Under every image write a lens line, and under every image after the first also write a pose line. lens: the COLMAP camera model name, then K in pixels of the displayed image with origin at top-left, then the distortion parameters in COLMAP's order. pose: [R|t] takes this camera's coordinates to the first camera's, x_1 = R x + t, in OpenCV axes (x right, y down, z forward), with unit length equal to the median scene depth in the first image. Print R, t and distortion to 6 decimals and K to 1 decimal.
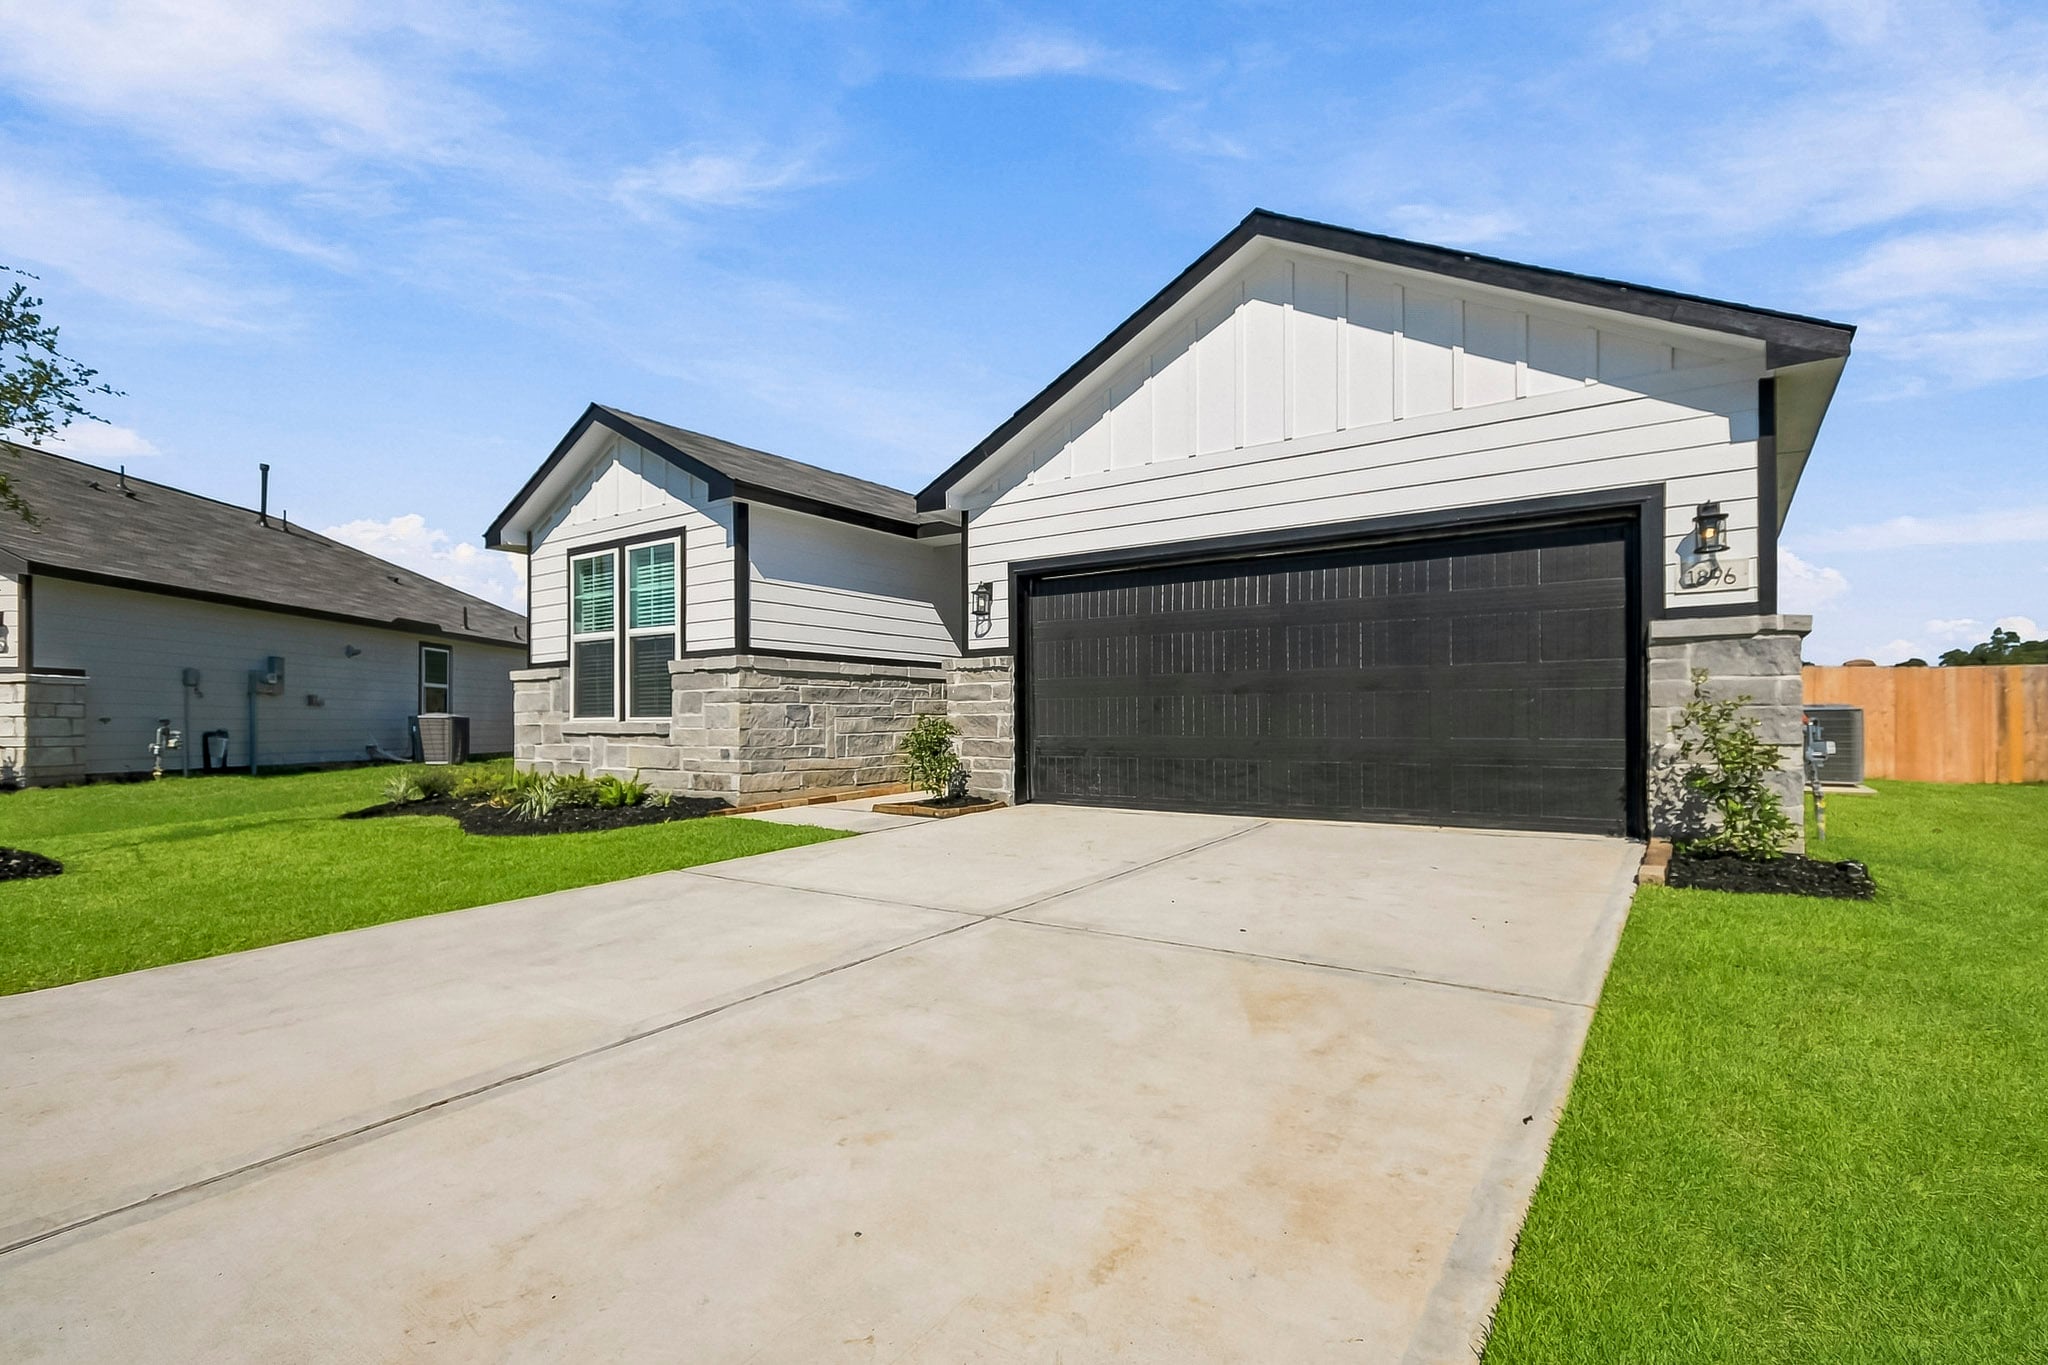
lens RADIAL K [[953.6, 0, 1028.6], [0, 953.6, 700.7], [0, 0, 1]] dist [0.002755, 0.000078]
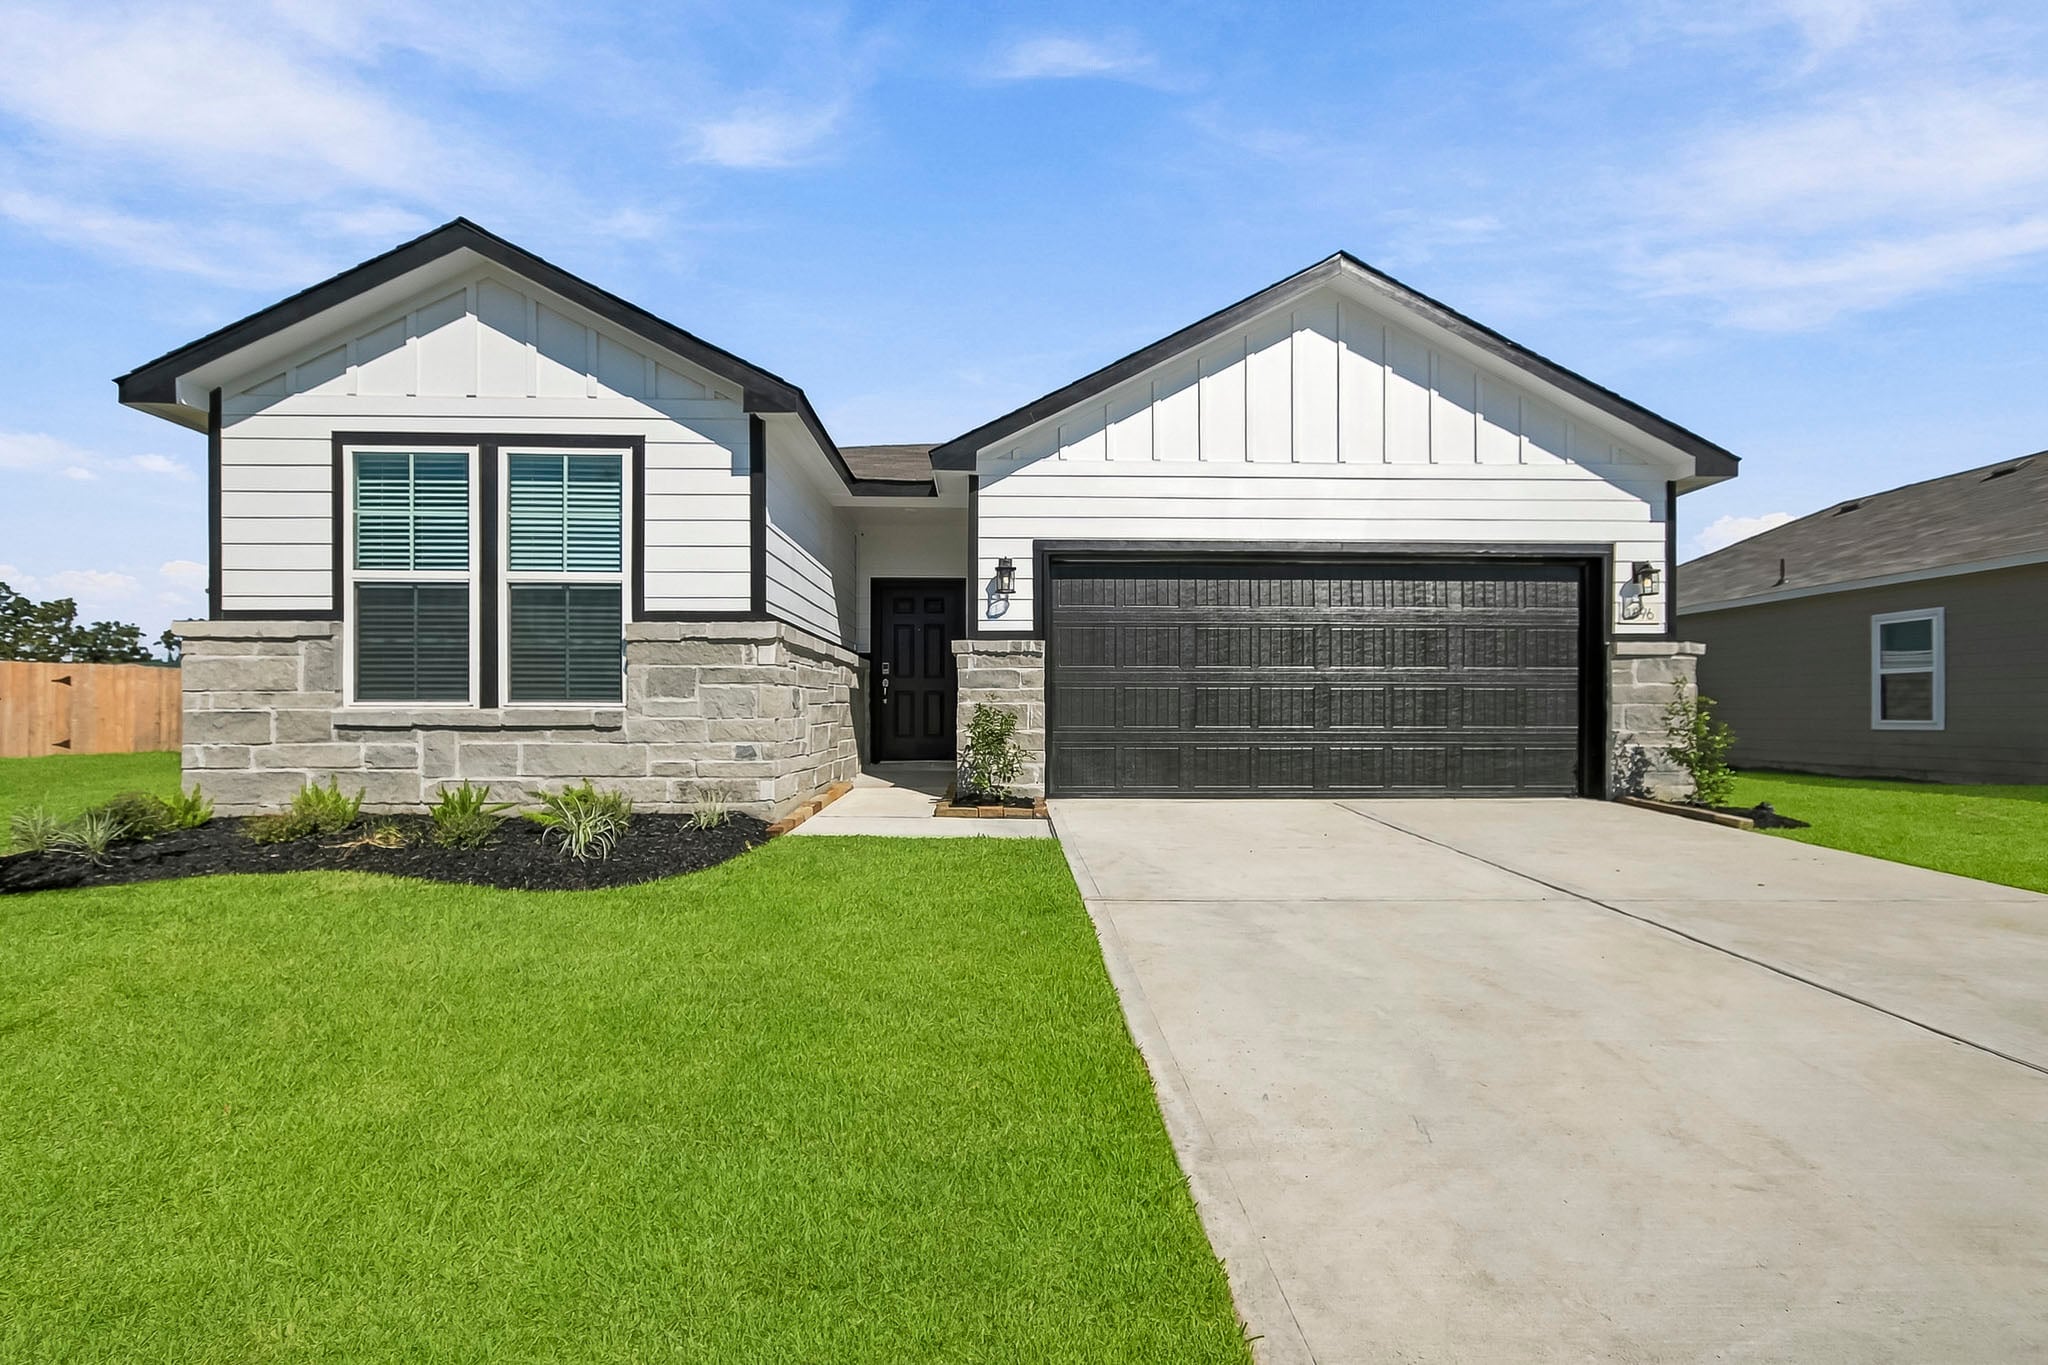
lens RADIAL K [[934.7, 0, 1029.7], [0, 934.7, 695.5], [0, 0, 1]] dist [0.008441, -0.010664]
pose [[0.804747, 0.016484, 0.593389, -0.556117], [-0.017656, 0.999837, -0.003830, 0.009691], [-0.593355, -0.007395, 0.804907, 0.269762]]
